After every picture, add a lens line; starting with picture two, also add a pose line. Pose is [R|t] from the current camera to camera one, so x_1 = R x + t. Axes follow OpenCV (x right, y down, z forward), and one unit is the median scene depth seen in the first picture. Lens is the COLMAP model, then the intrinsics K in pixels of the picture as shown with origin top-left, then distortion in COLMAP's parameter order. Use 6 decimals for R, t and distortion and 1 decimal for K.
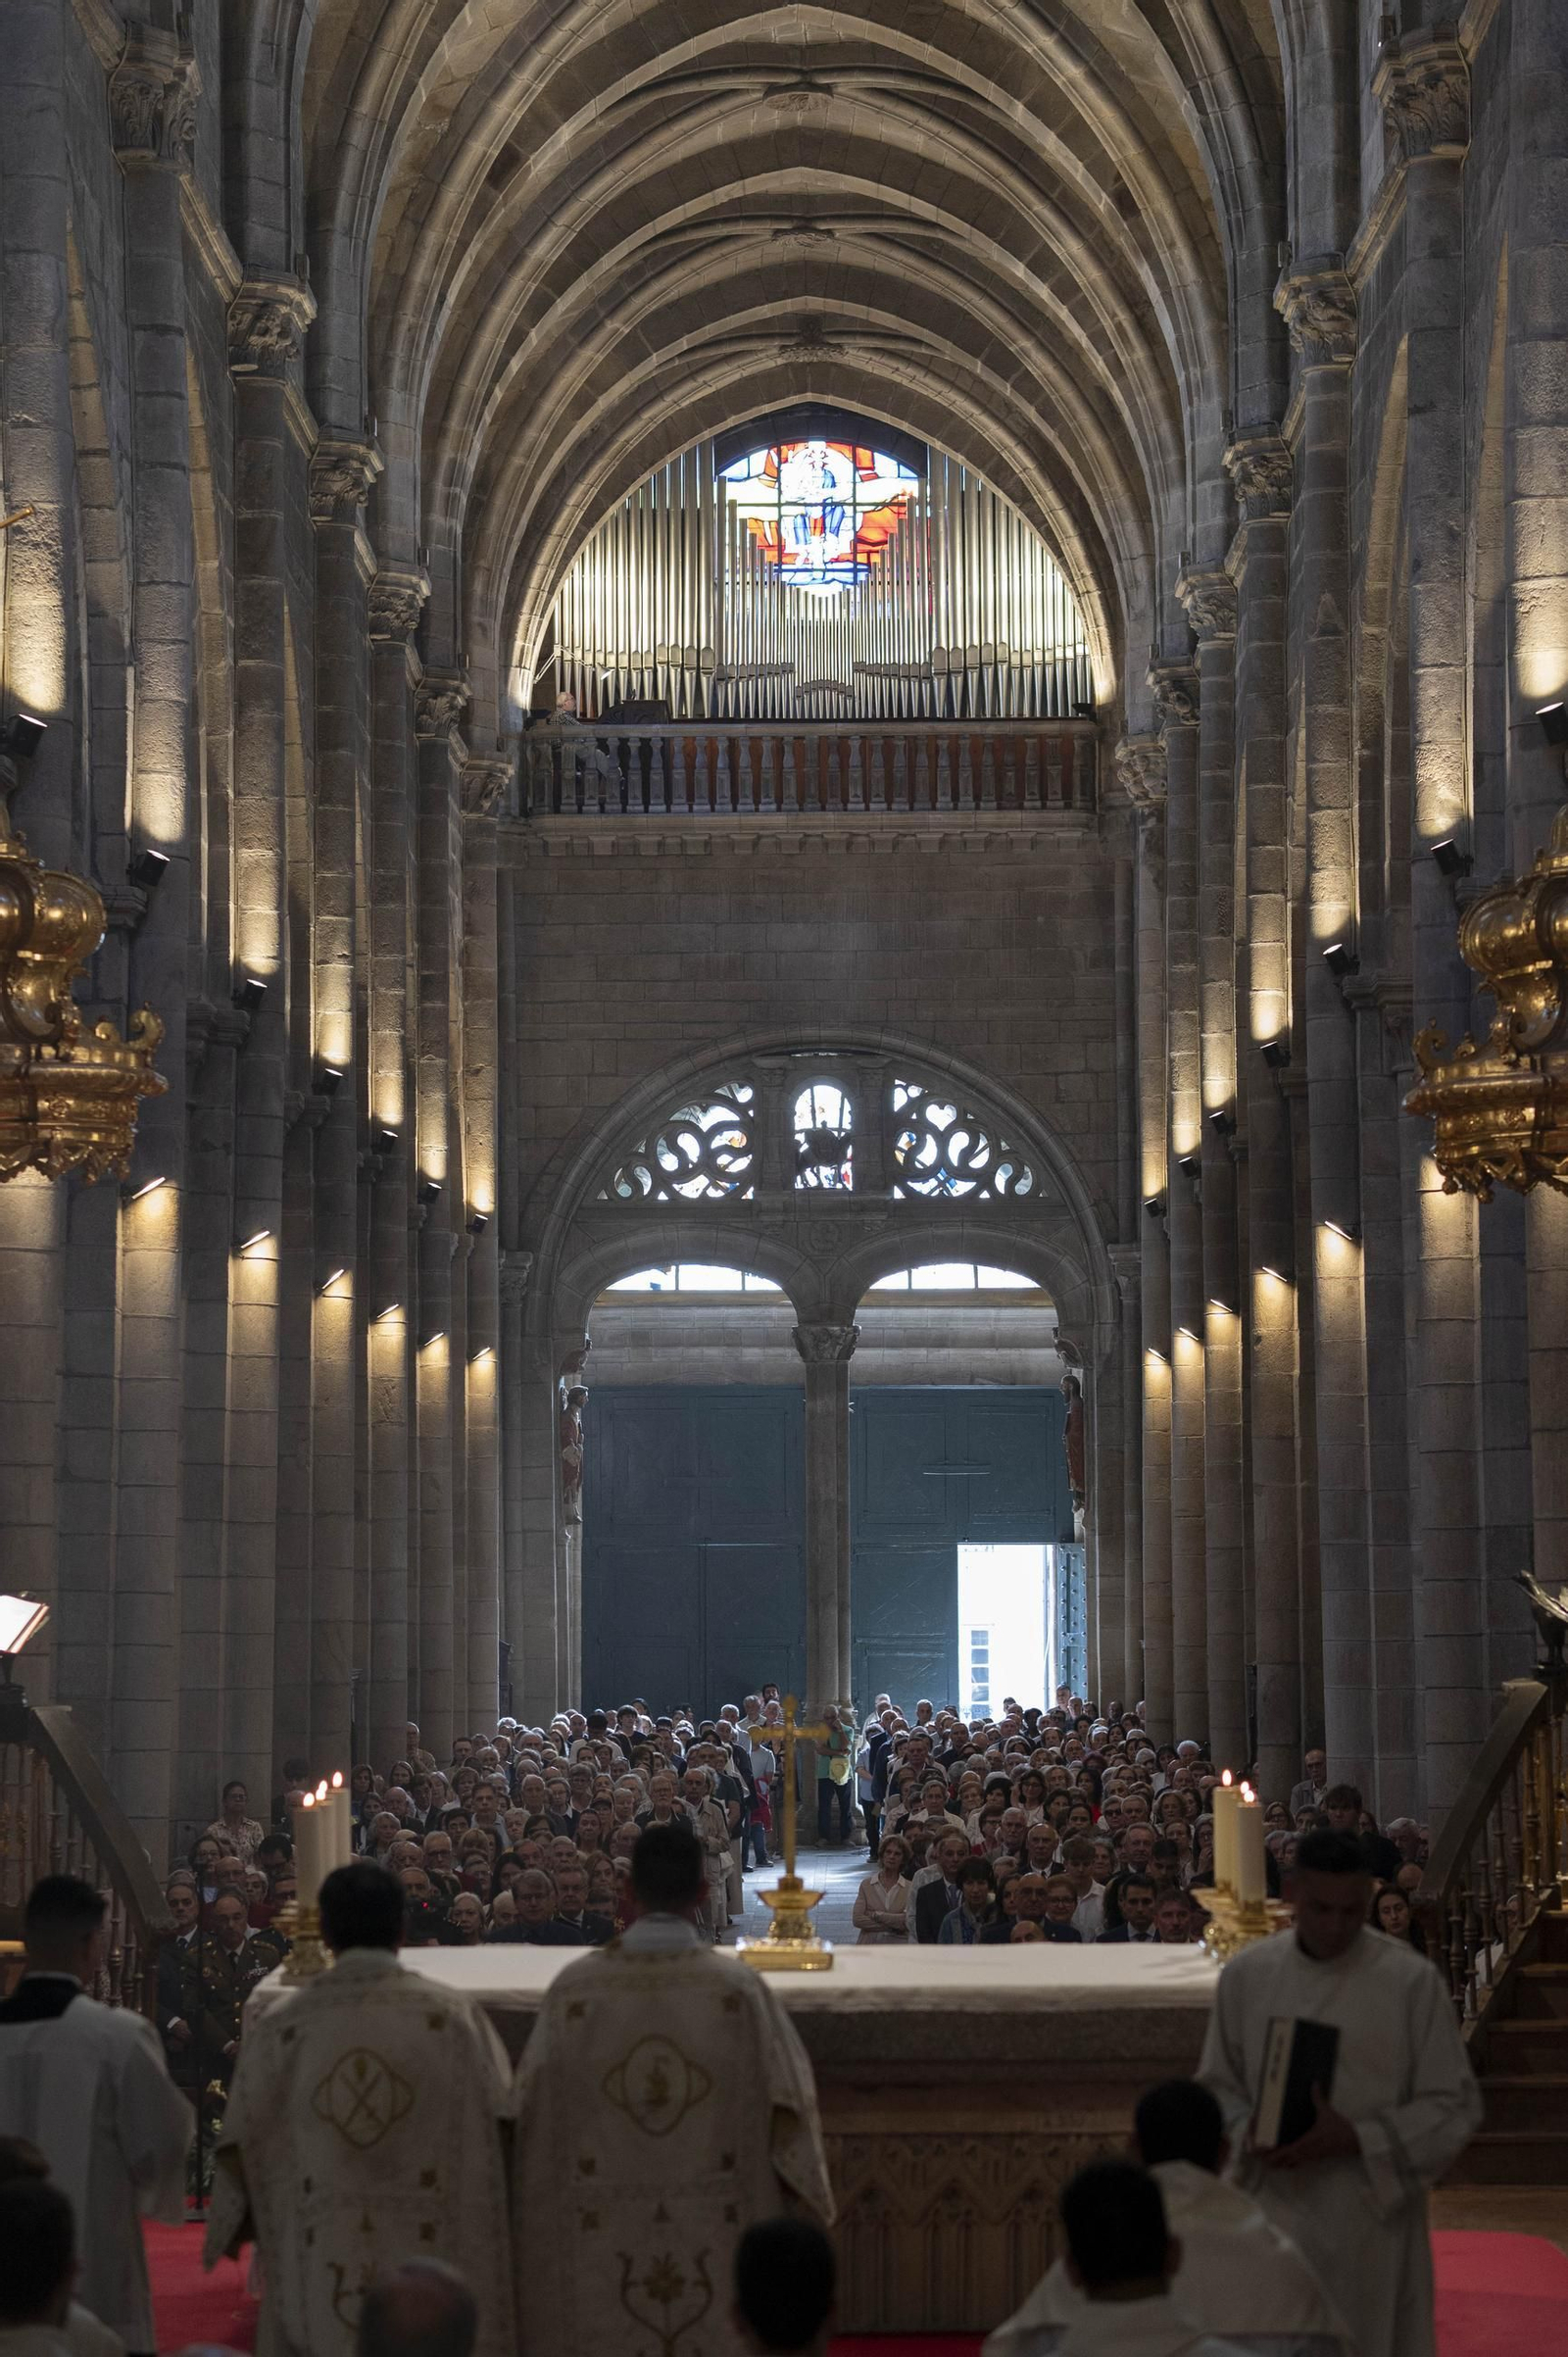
lens RADIAL K [[6438.1, 0, 951.2], [0, 6438.1, 1290.5], [0, 0, 1]] dist [0.081836, -0.504884]
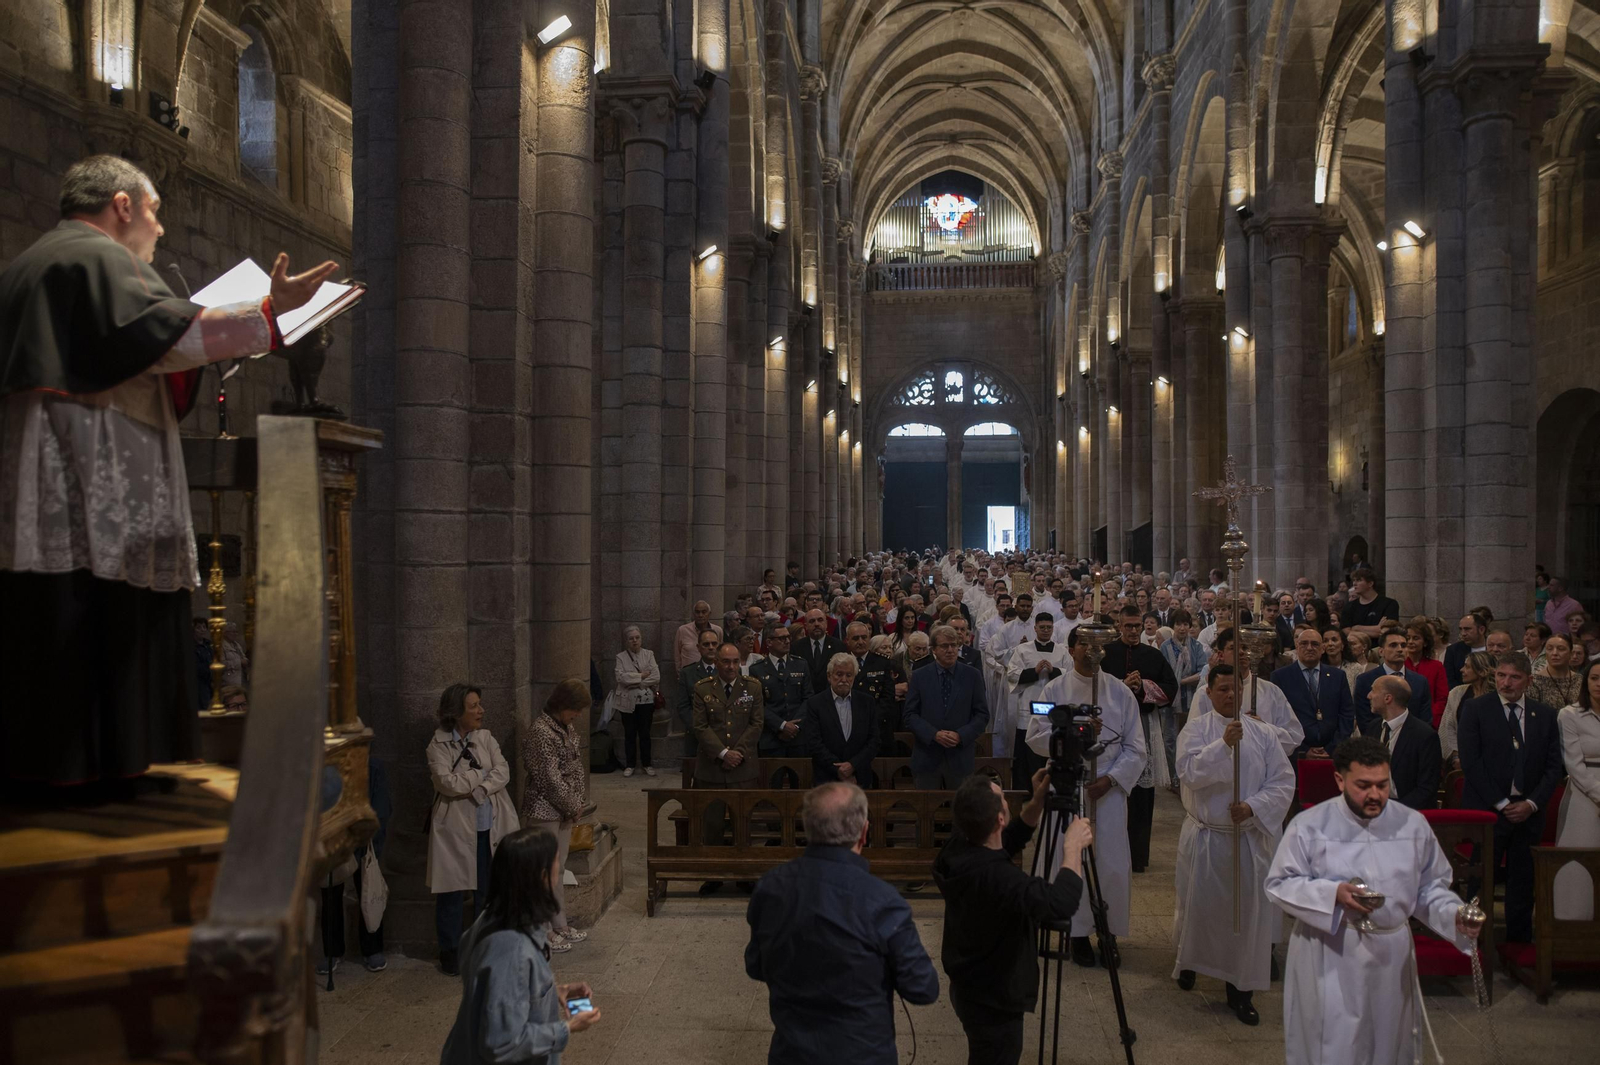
lens RADIAL K [[1293.7, 0, 775.0], [0, 1293.7, 581.9], [0, 0, 1]] dist [-0.078947, 0.076692]
pose [[0.991909, 0.000926, -0.126950, -0.030770], [0.009494, 0.996632, 0.081448, 0.026553], [0.126597, -0.081994, 0.988560, 0.334414]]
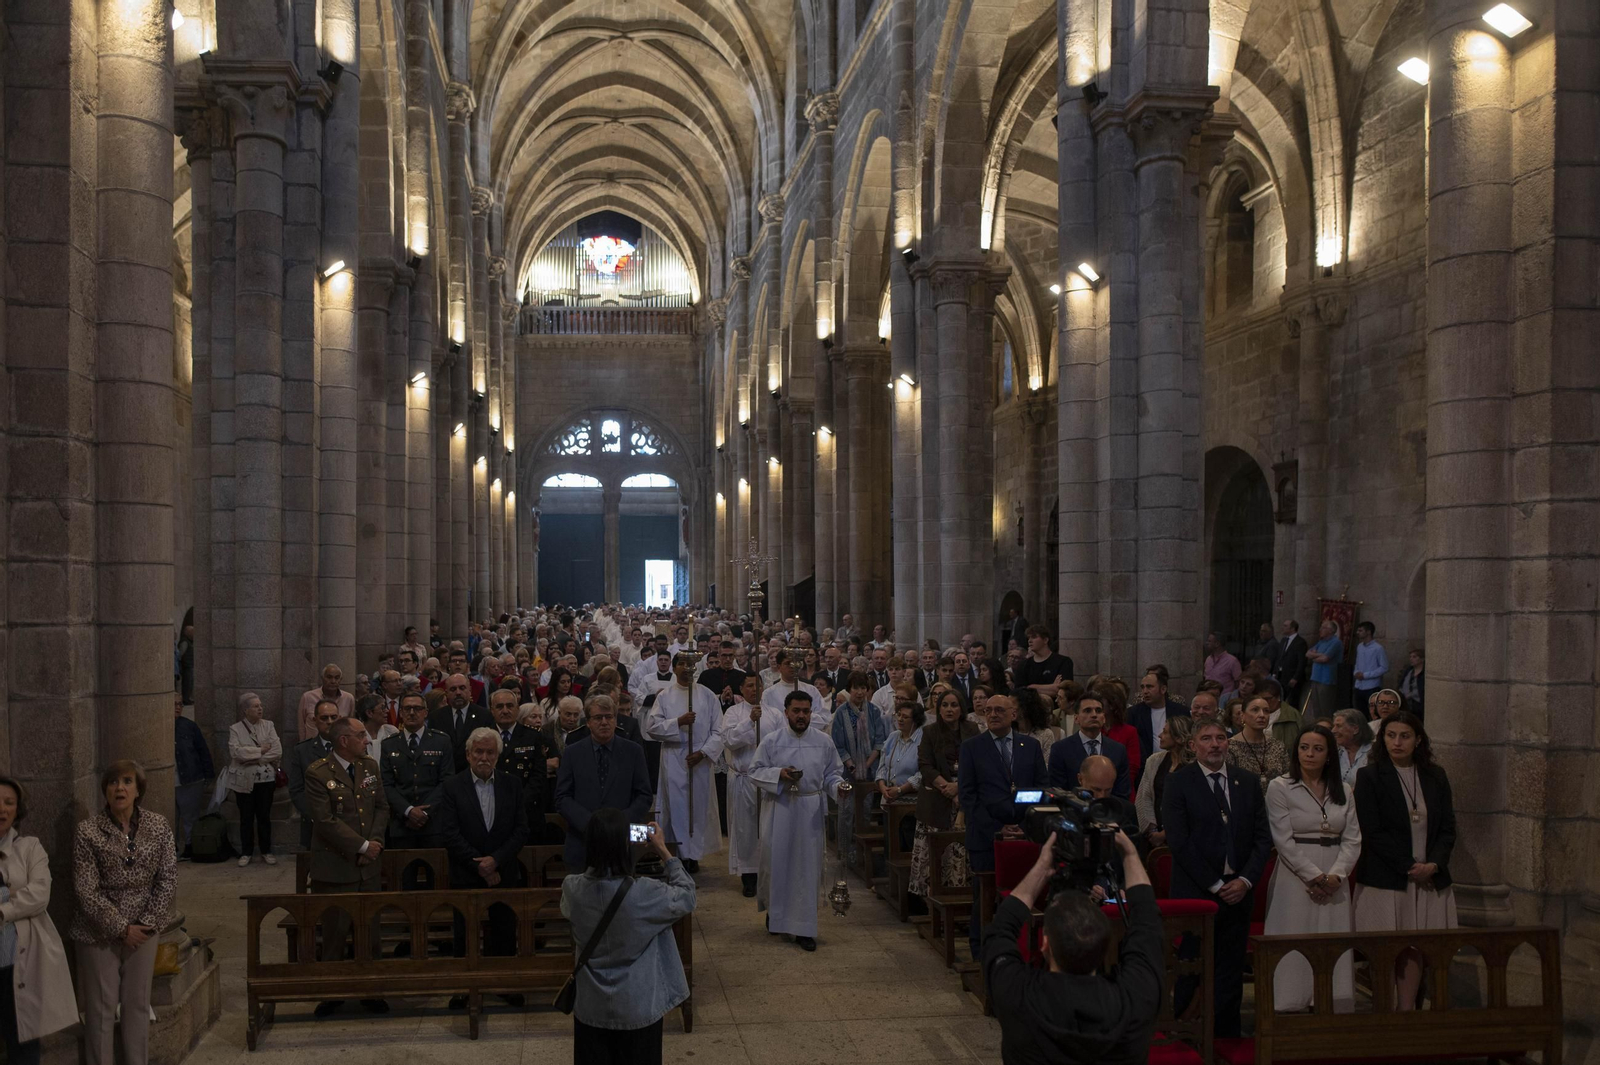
lens RADIAL K [[1319.8, 0, 651.0], [0, 1319.8, 645.7], [0, 0, 1]] dist [-0.041885, -0.004977]
pose [[0.999188, -0.003593, 0.040137, -0.030596], [0.000024, 0.996070, 0.088568, 0.027236], [-0.040298, -0.088495, 0.995261, 0.349838]]
